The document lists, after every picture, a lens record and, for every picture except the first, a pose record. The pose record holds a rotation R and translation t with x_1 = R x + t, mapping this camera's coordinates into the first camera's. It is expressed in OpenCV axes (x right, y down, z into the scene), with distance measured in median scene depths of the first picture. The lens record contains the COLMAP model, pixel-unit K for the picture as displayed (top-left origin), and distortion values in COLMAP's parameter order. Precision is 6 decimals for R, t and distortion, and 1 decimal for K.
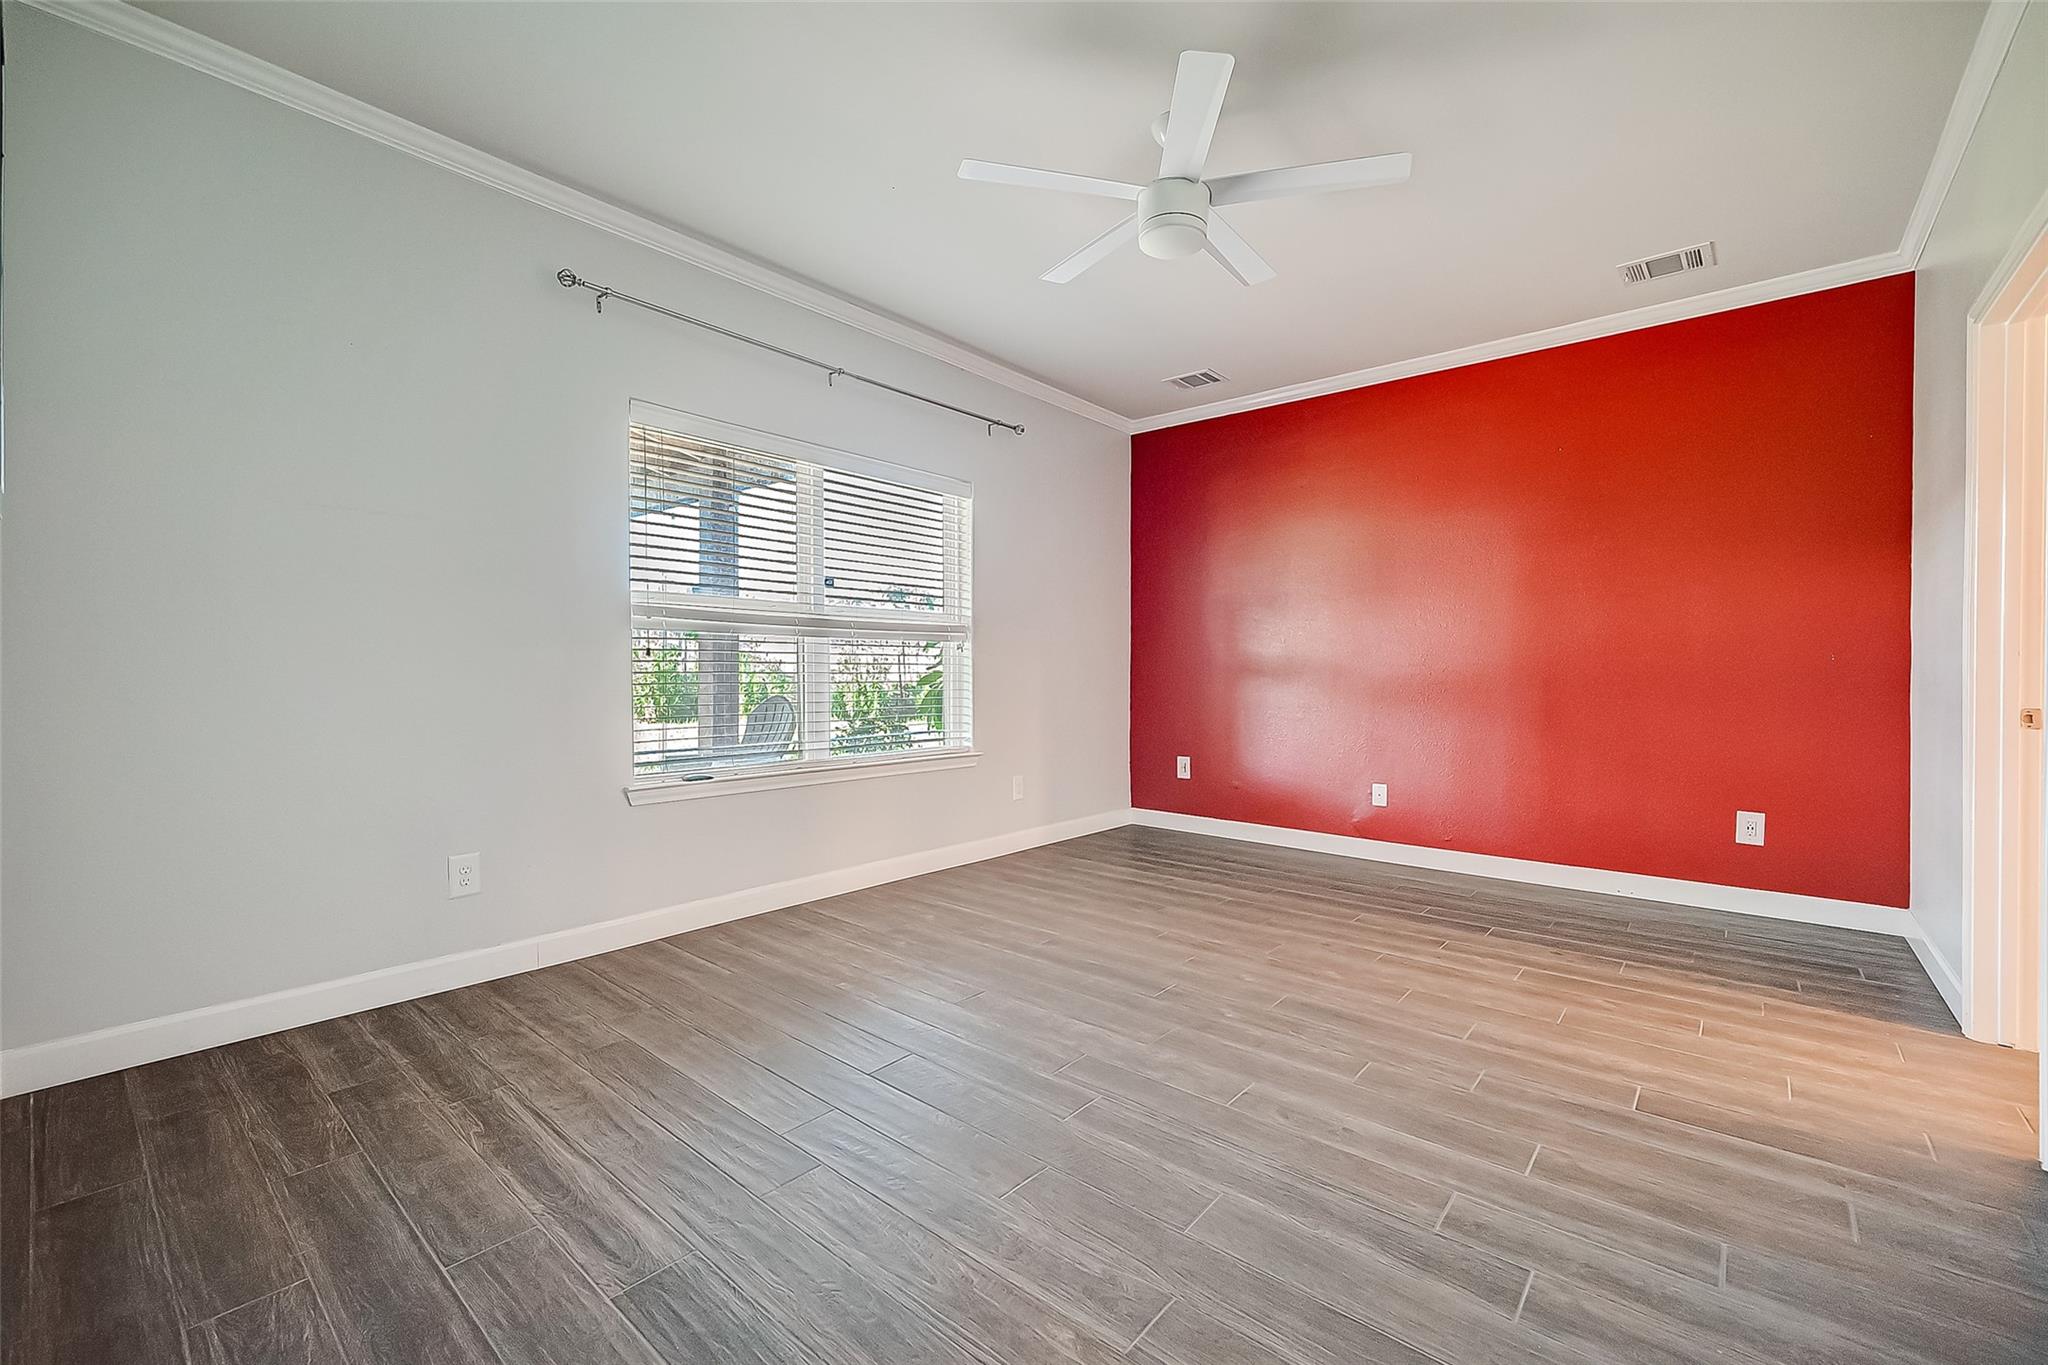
lens RADIAL K [[834.0, 0, 1016.3], [0, 834.0, 678.5], [0, 0, 1]] dist [0.004341, 0.000401]
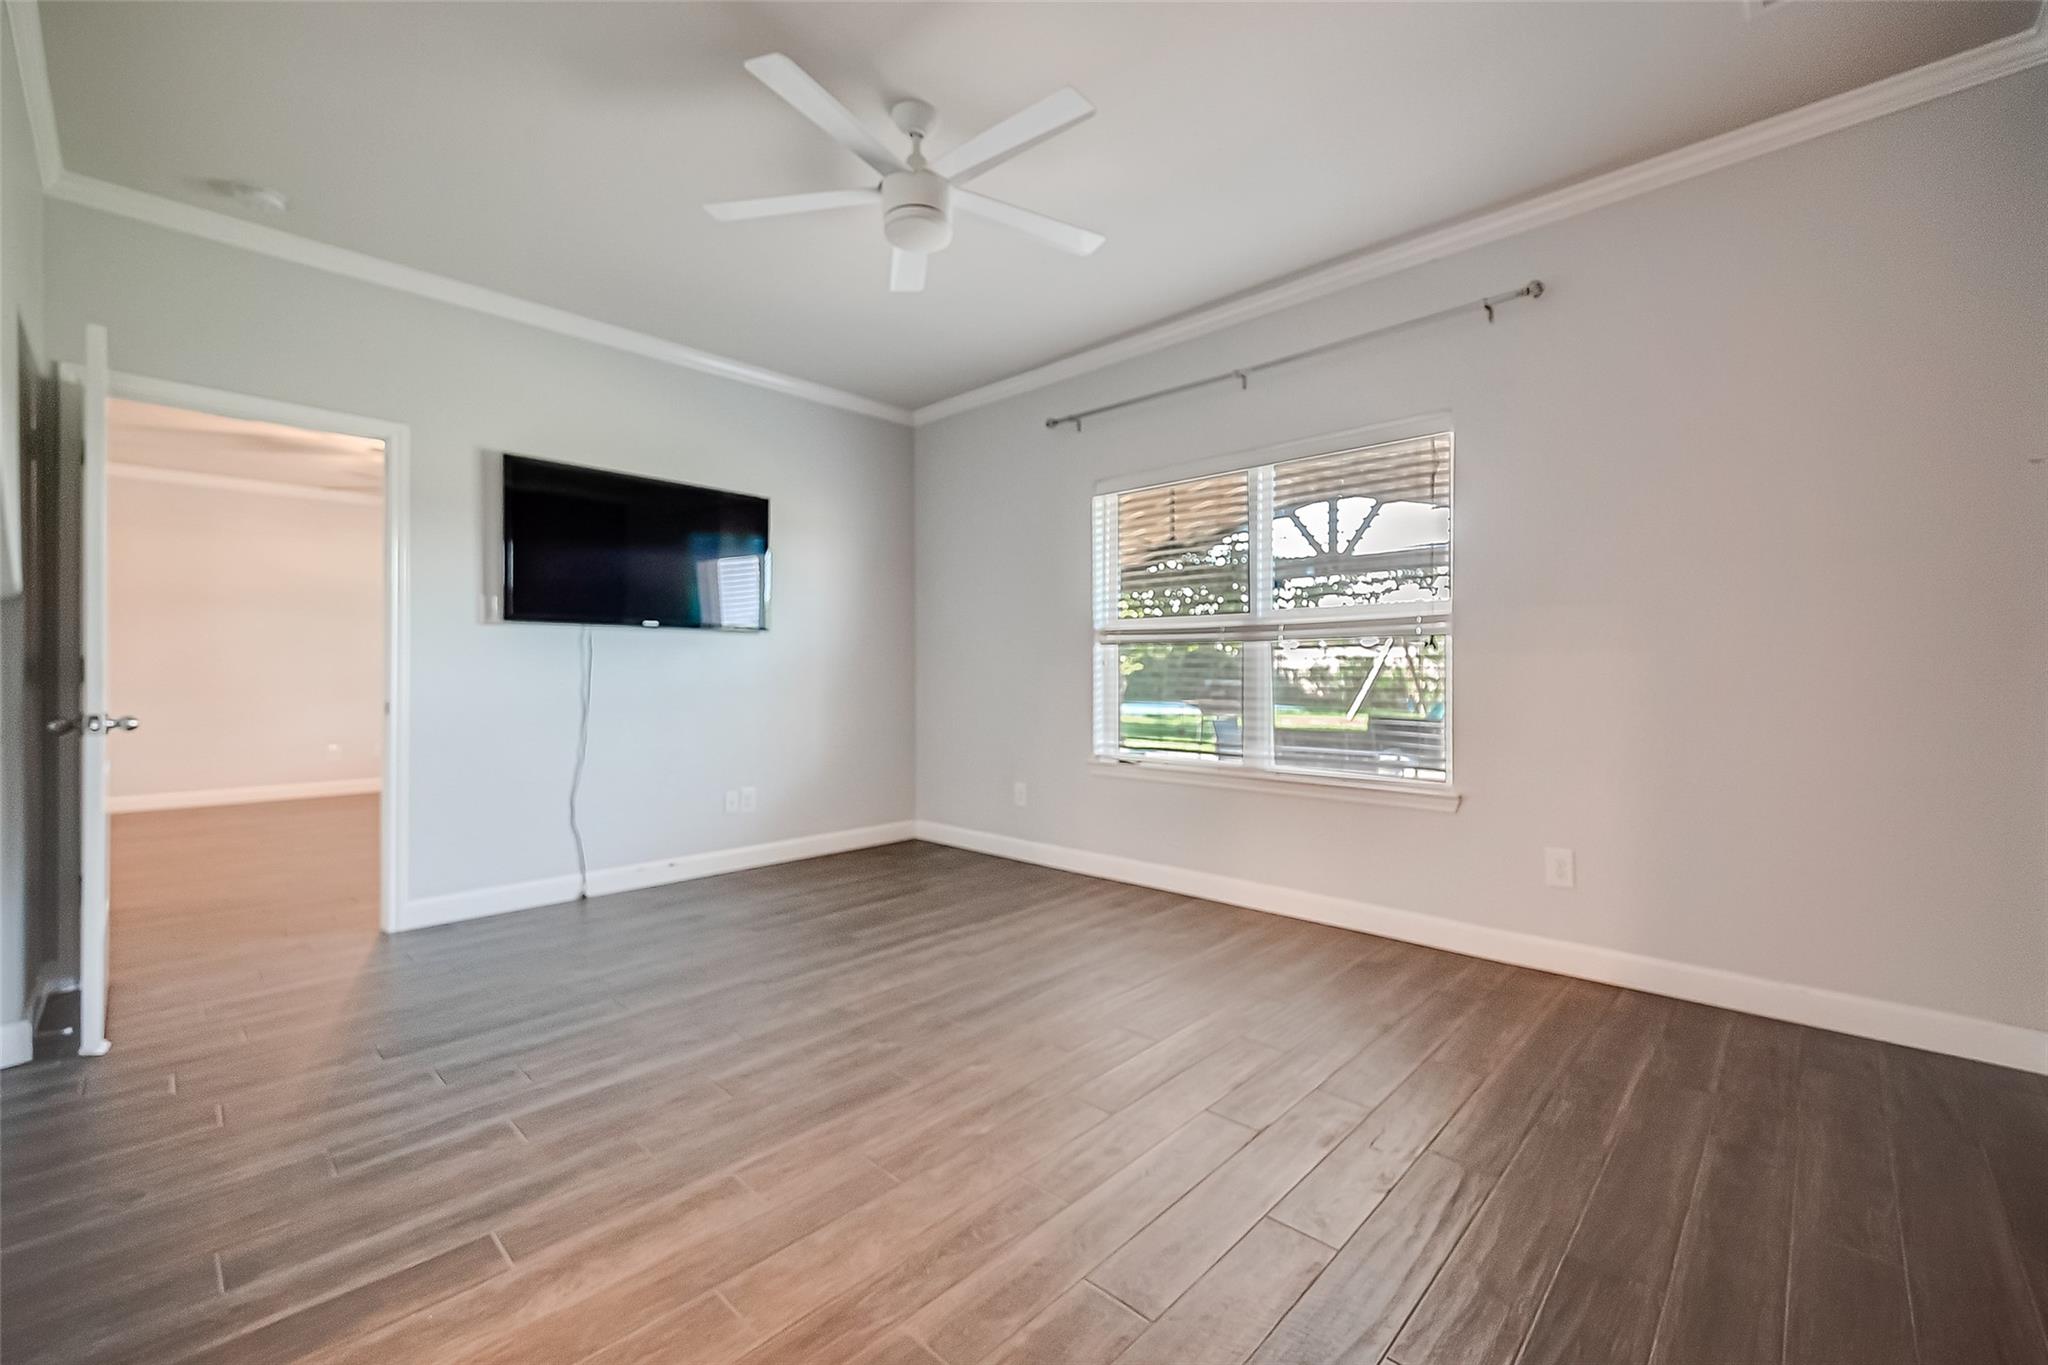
lens RADIAL K [[834.0, 0, 1021.4], [0, 834.0, 678.6], [0, 0, 1]] dist [0.004341, 0.000401]
pose [[-0.047394, 0.000855, -0.998876, 1.176397], [-0.007942, 0.999968, 0.001233, -0.006869], [0.998845, 0.007992, -0.047386, 1.201277]]
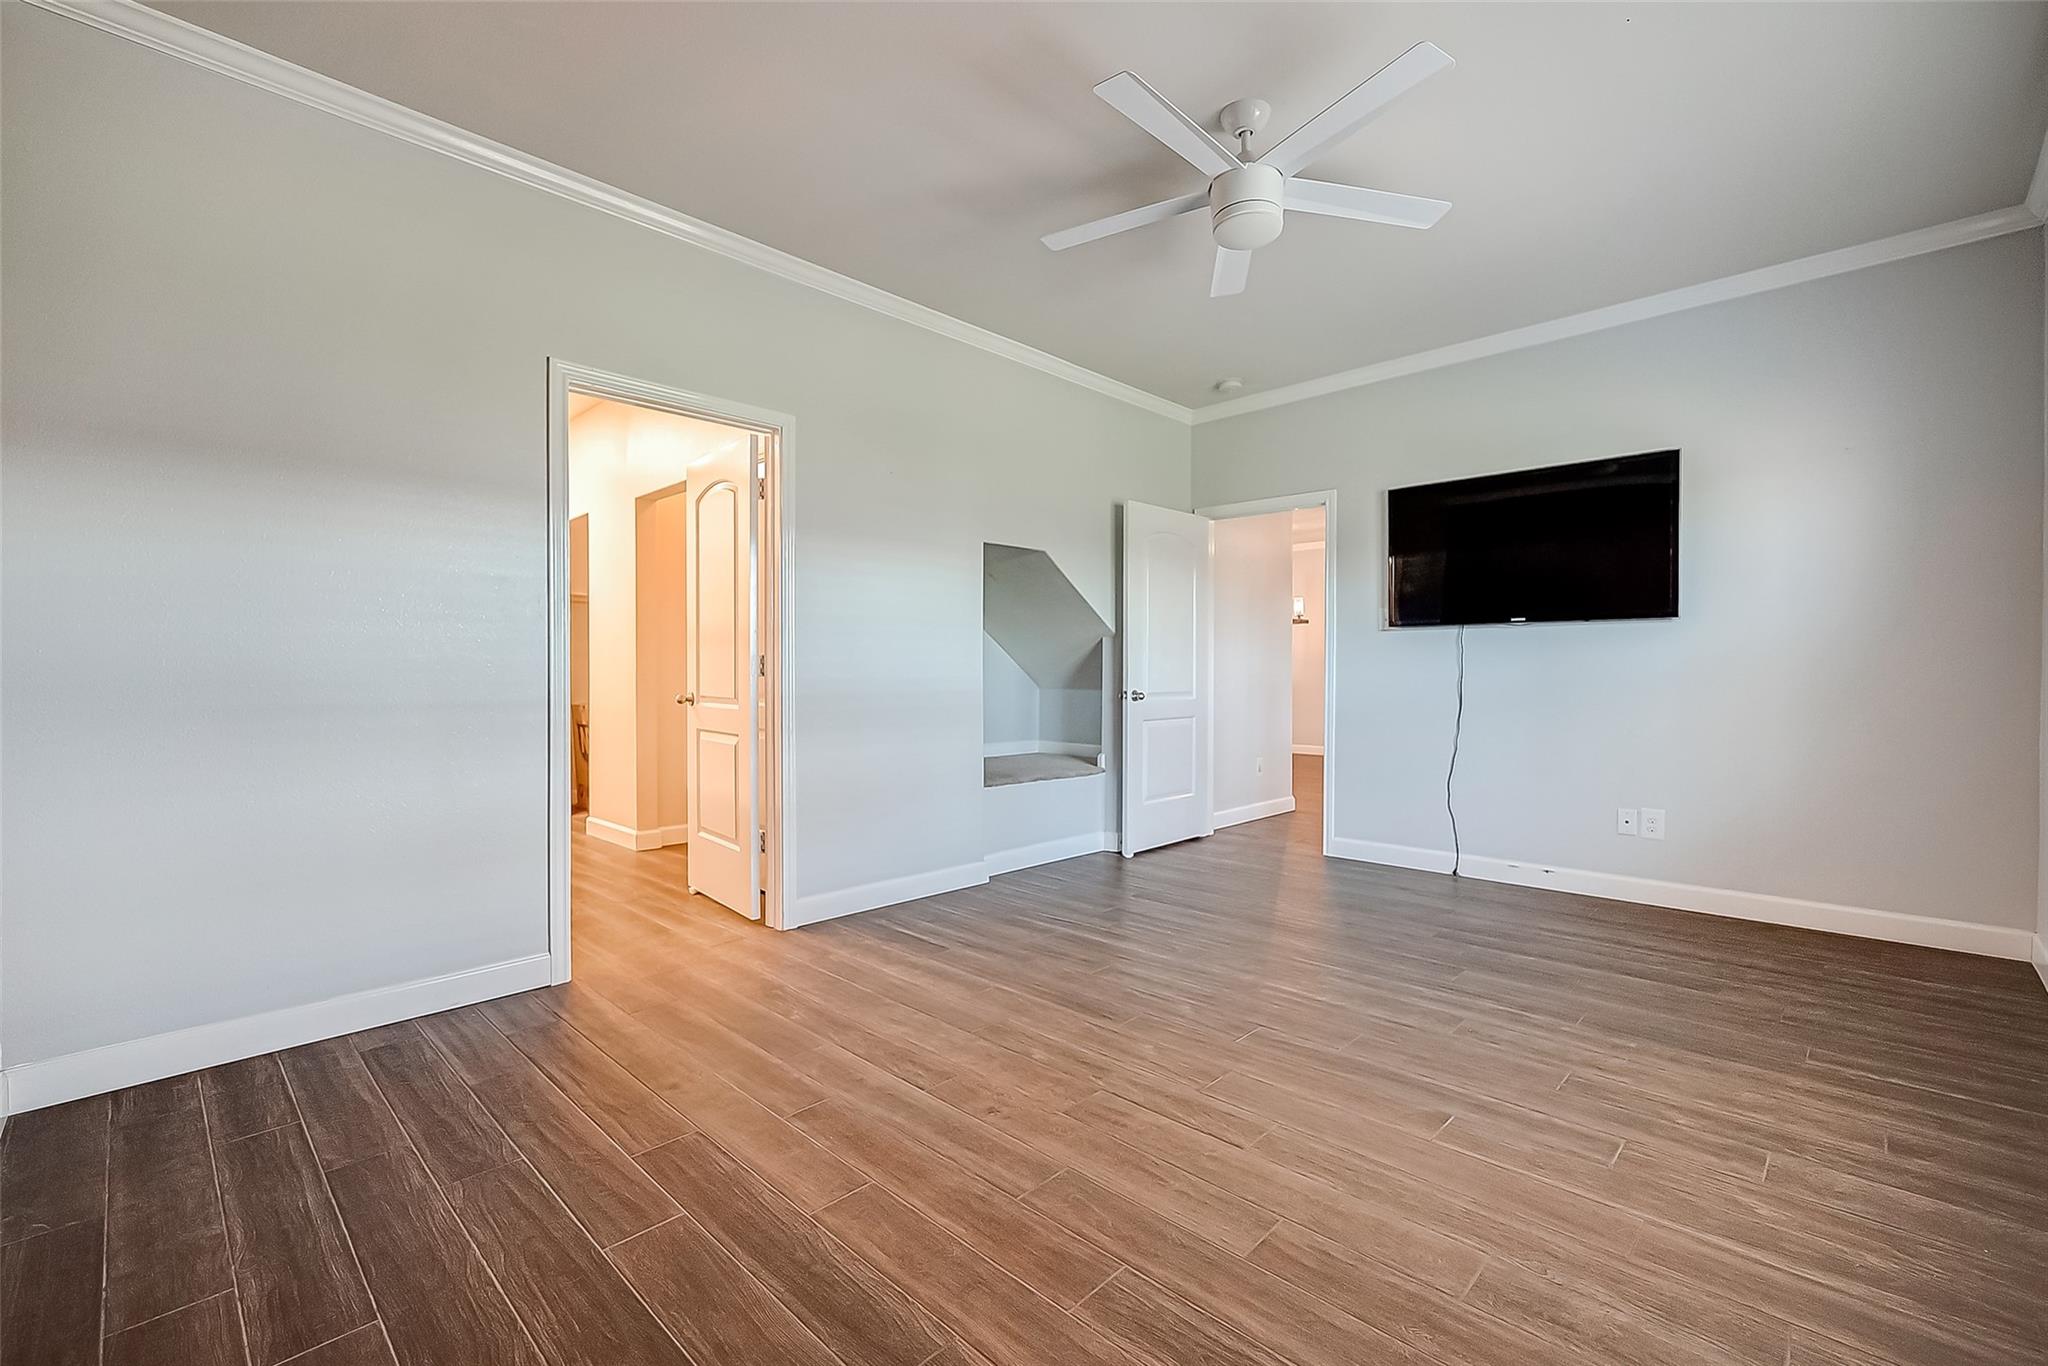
lens RADIAL K [[834.0, 0, 1110.8], [0, 834.0, 673.0], [0, 0, 1]] dist [0.004341, 0.000401]
pose [[-0.999825, -0.003791, -0.018343, 0.369150], [-0.003966, 0.999947, 0.009548, -0.016220], [0.018306, 0.009619, -0.999786, 2.020492]]
